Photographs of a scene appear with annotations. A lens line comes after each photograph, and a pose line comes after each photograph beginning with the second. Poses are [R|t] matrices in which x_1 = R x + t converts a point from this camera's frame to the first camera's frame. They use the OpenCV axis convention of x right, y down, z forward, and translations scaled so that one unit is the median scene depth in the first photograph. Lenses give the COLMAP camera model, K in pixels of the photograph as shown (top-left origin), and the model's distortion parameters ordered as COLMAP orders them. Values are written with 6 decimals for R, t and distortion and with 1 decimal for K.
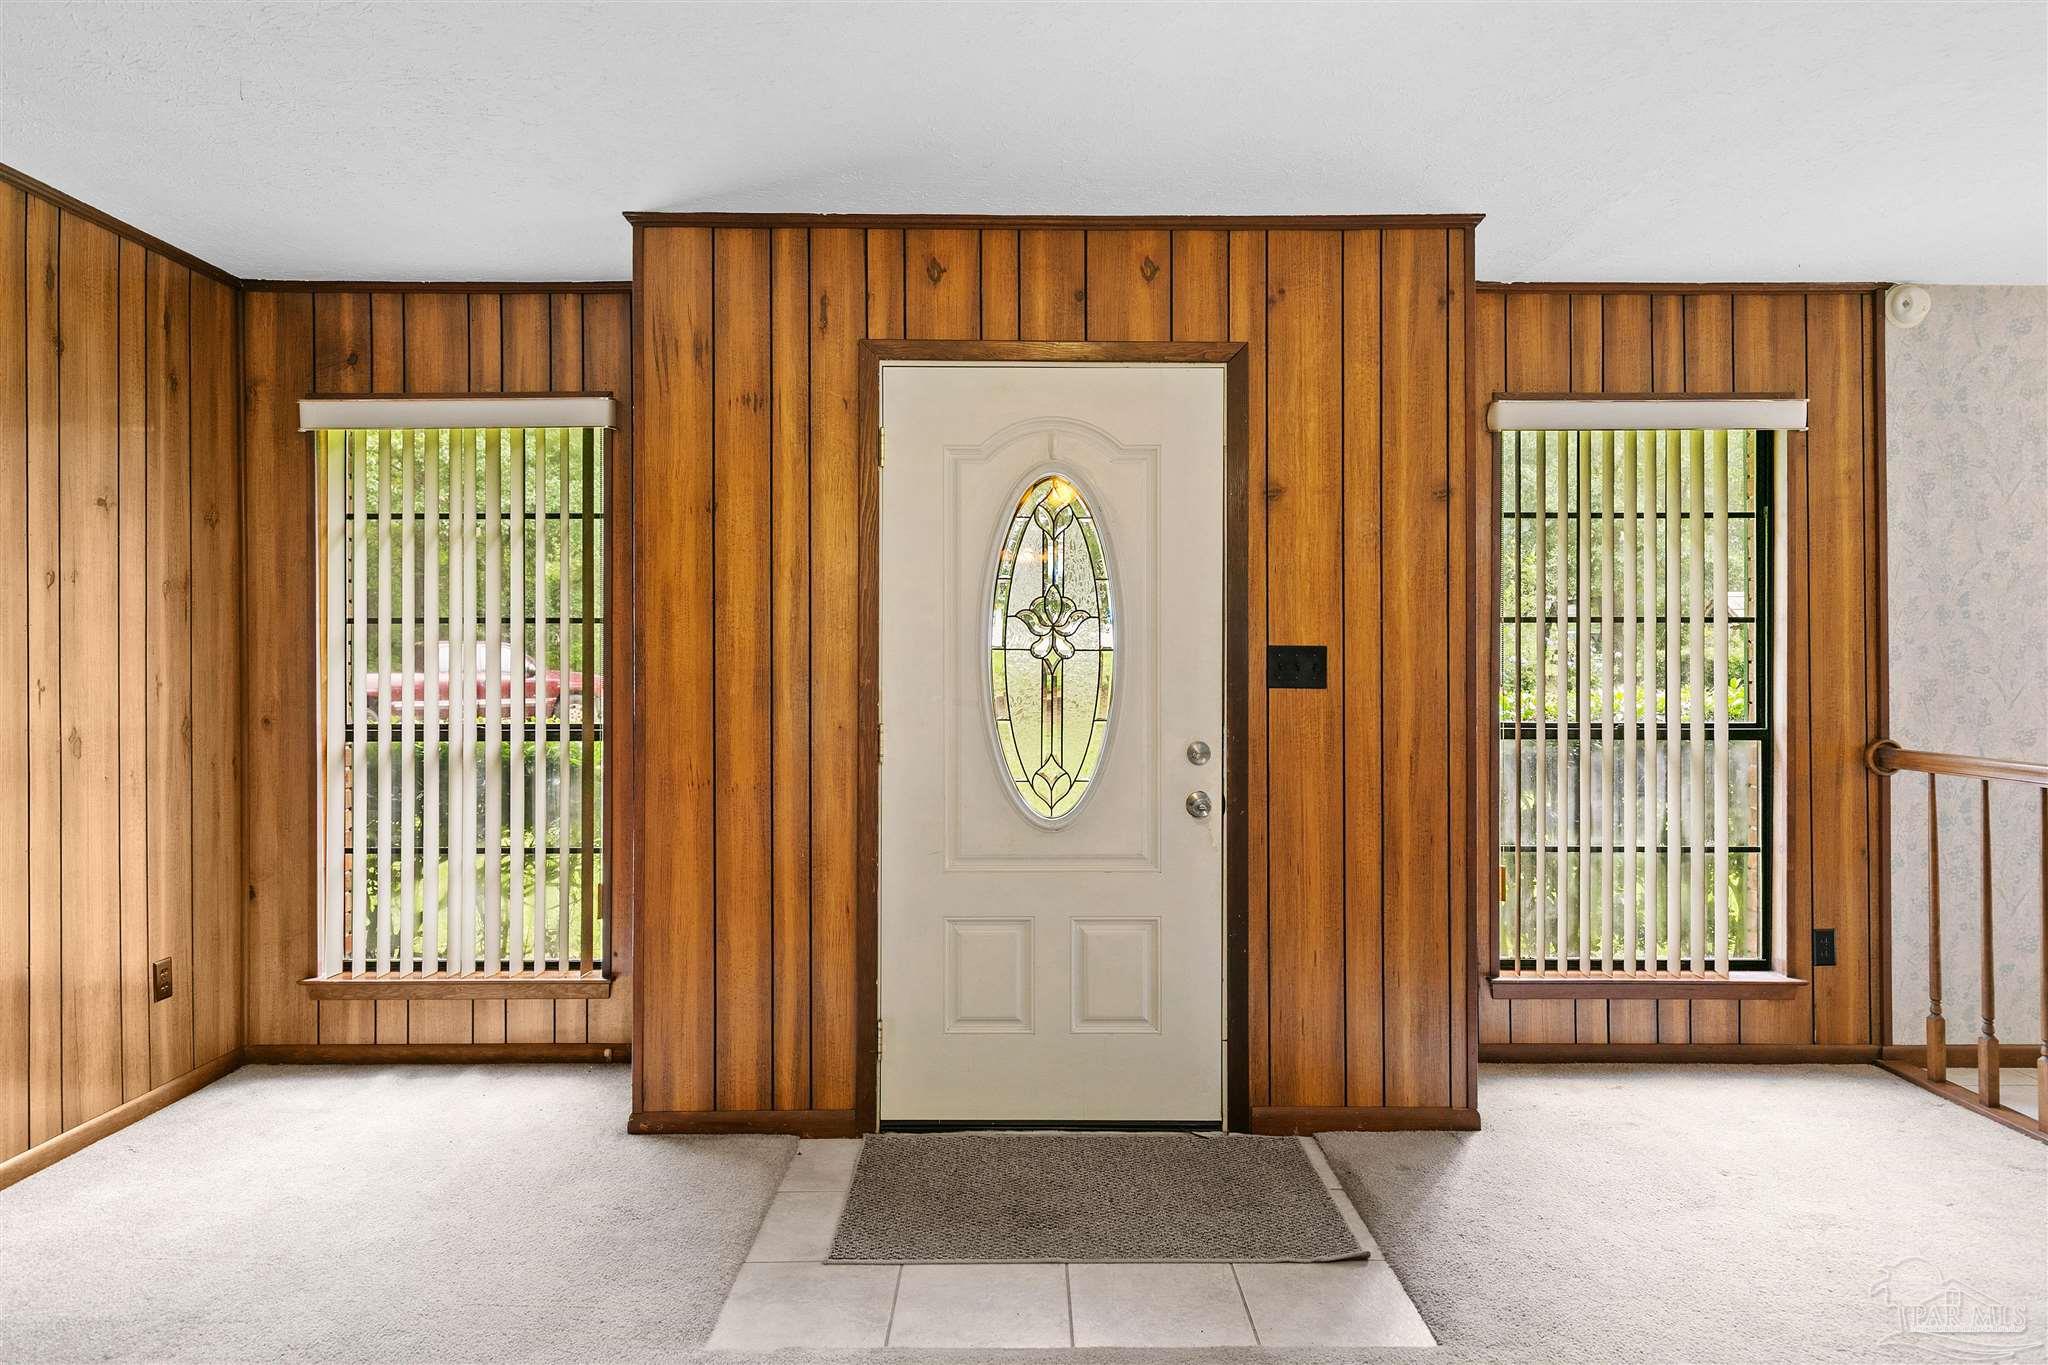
lens RADIAL K [[1212.7, 0, 1022.6], [0, 1212.7, 660.5], [0, 0, 1]] dist [0.004016, 0.000399]
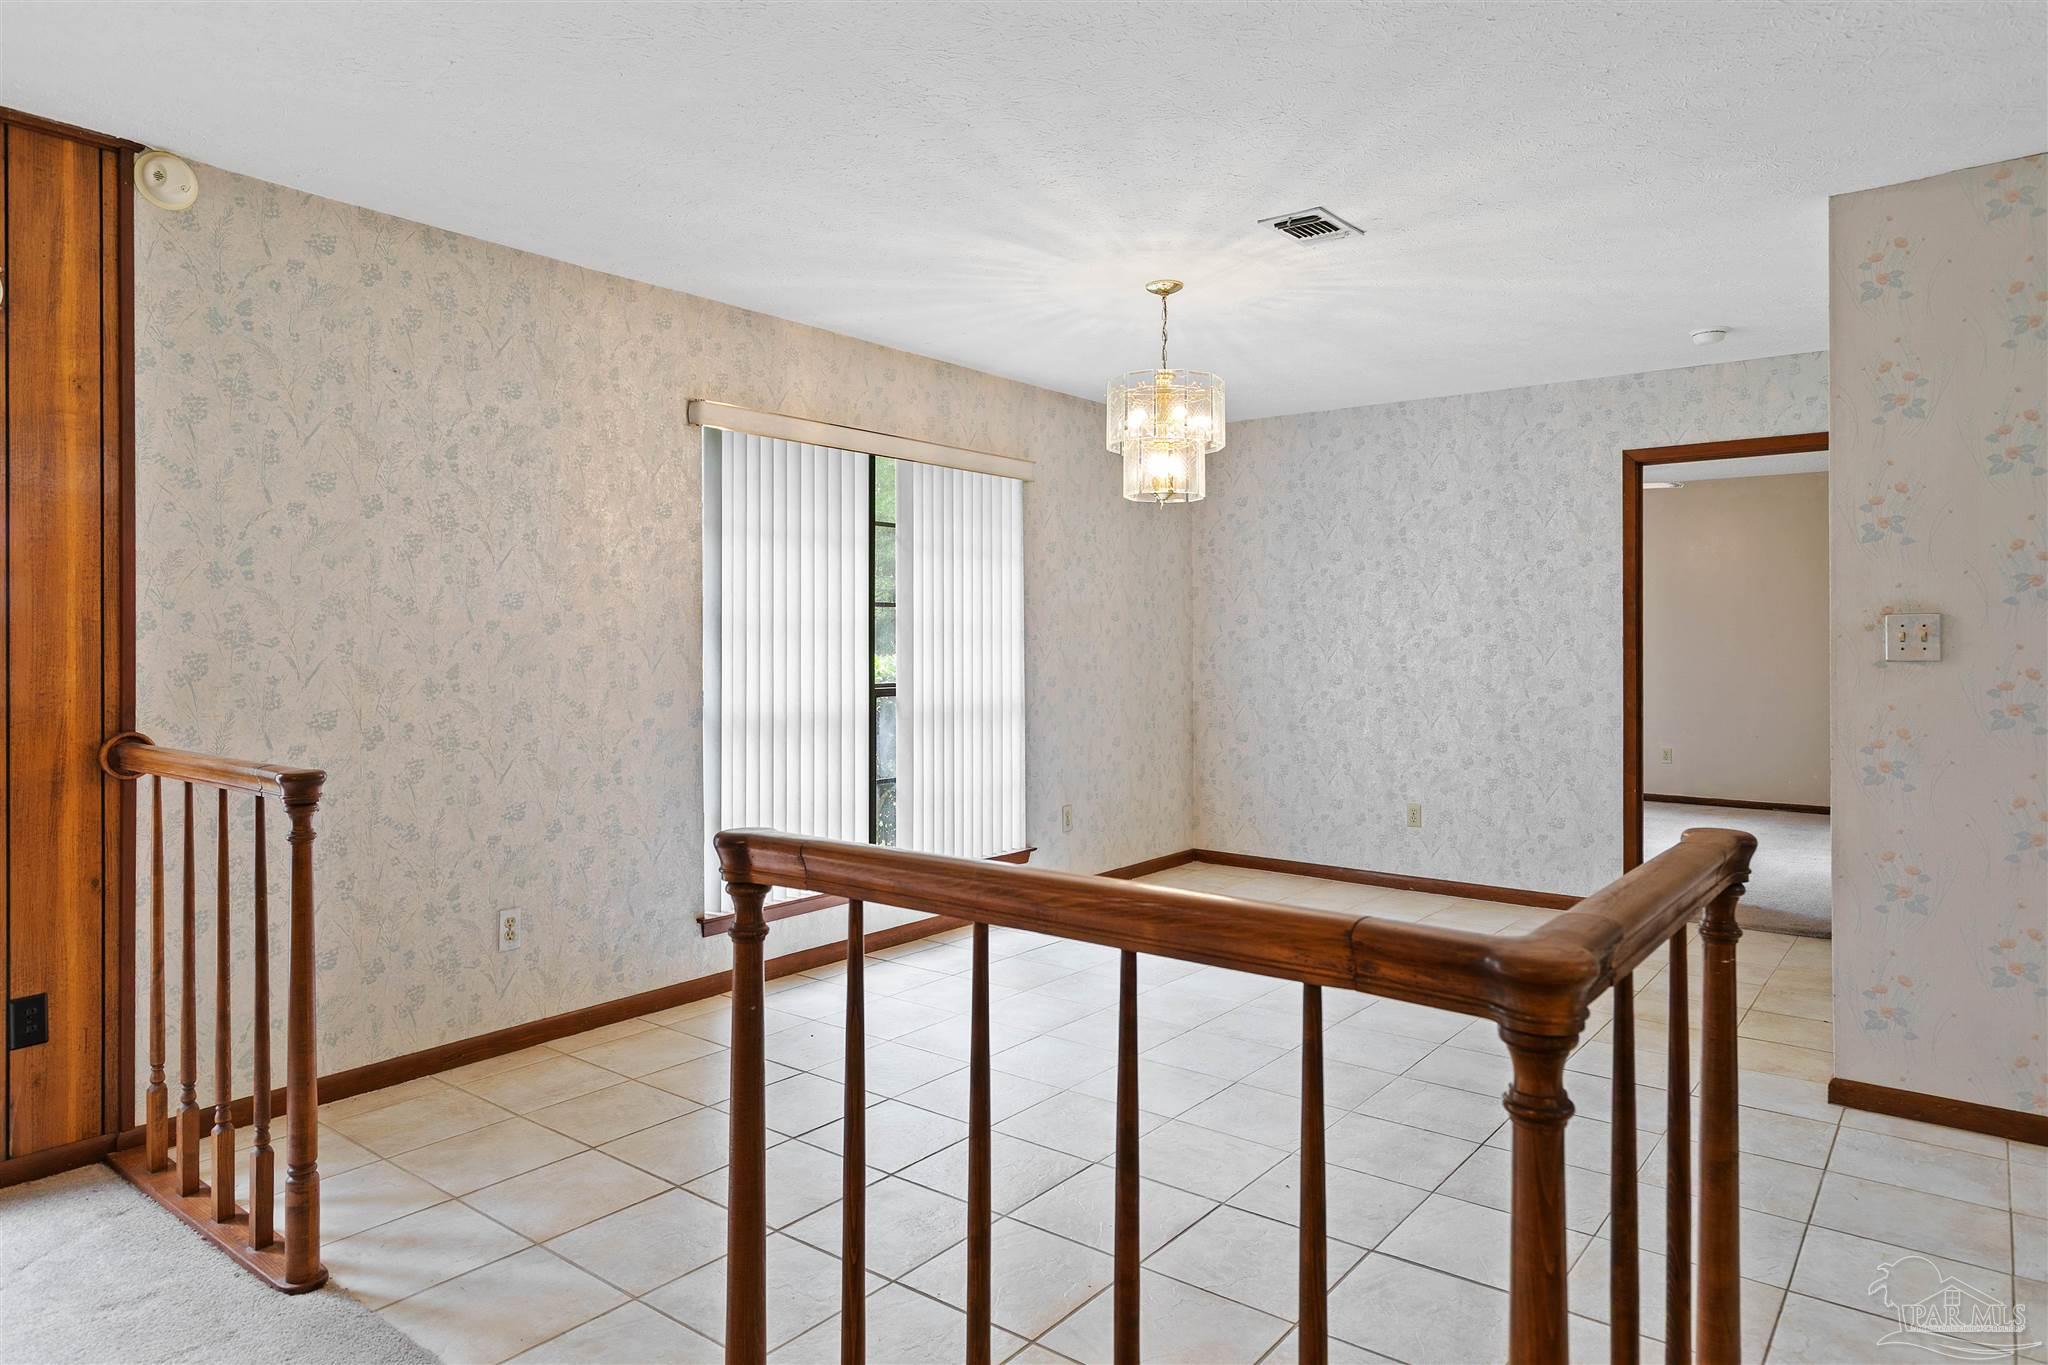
lens RADIAL K [[1238.0, 0, 1029.0], [0, 1238.0, 632.3], [0, 0, 1]] dist [0.002379, 0.000197]
pose [[0.615208, 0.006808, 0.788335, 0.444733], [-0.002964, 0.999976, -0.006323, 0.004694], [-0.788359, 0.001553, 0.615213, 0.065801]]
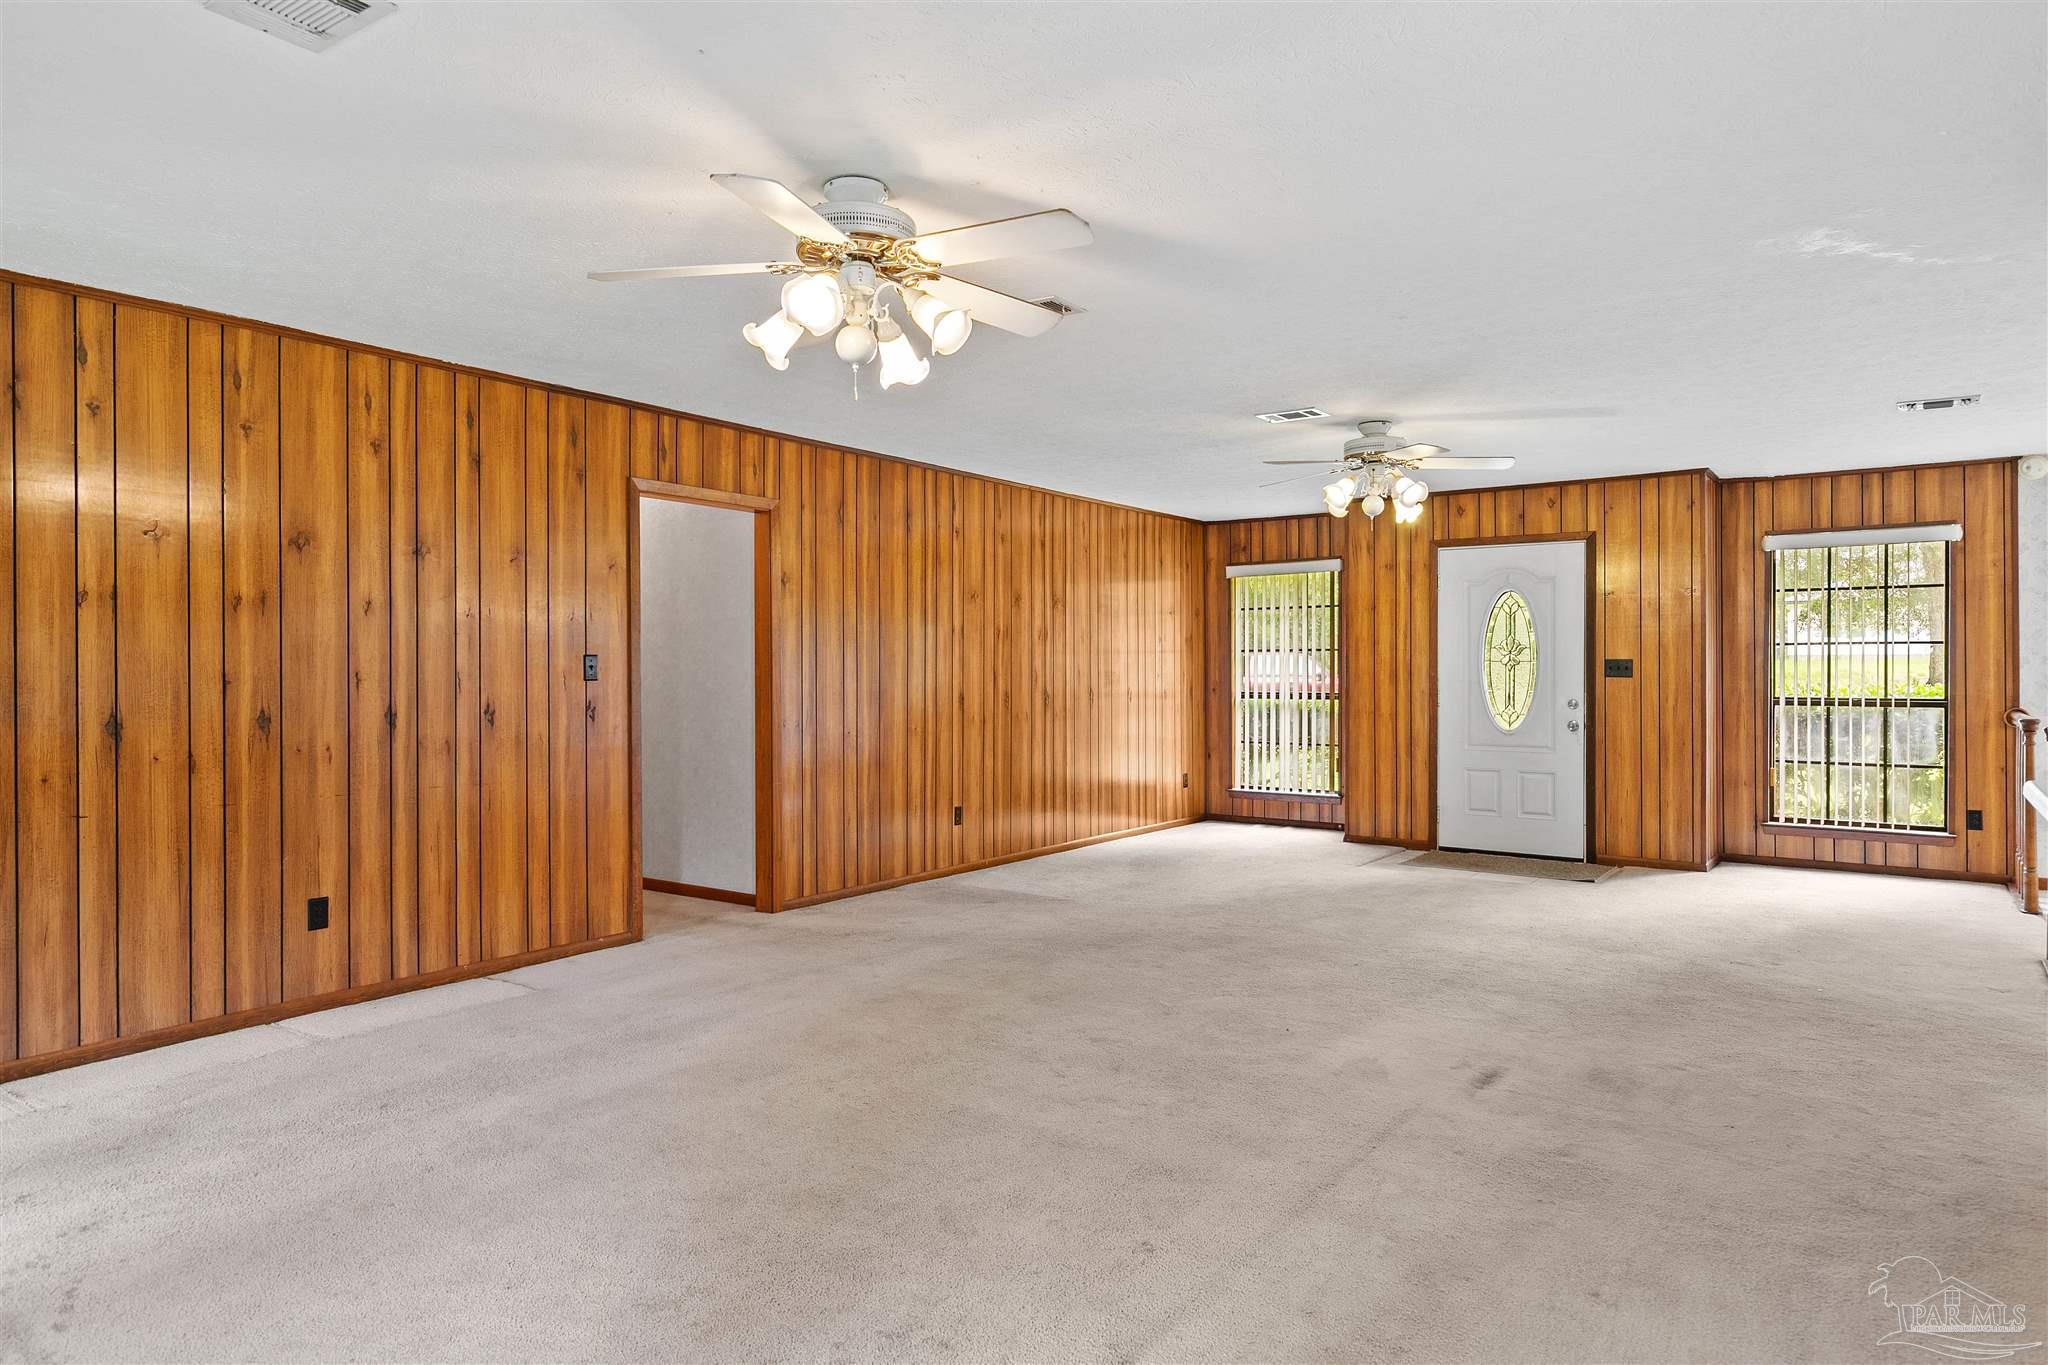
lens RADIAL K [[1235.0, 0, 1024.3], [0, 1235.0, 674.6], [0, 0, 1]] dist [0.003891, 0.001587]
pose [[0.810558, 0.001156, -0.585657, 0.597849], [0.002066, 0.999986, 0.004833, 0.003195], [0.585655, -0.005127, 0.810544, -1.382842]]
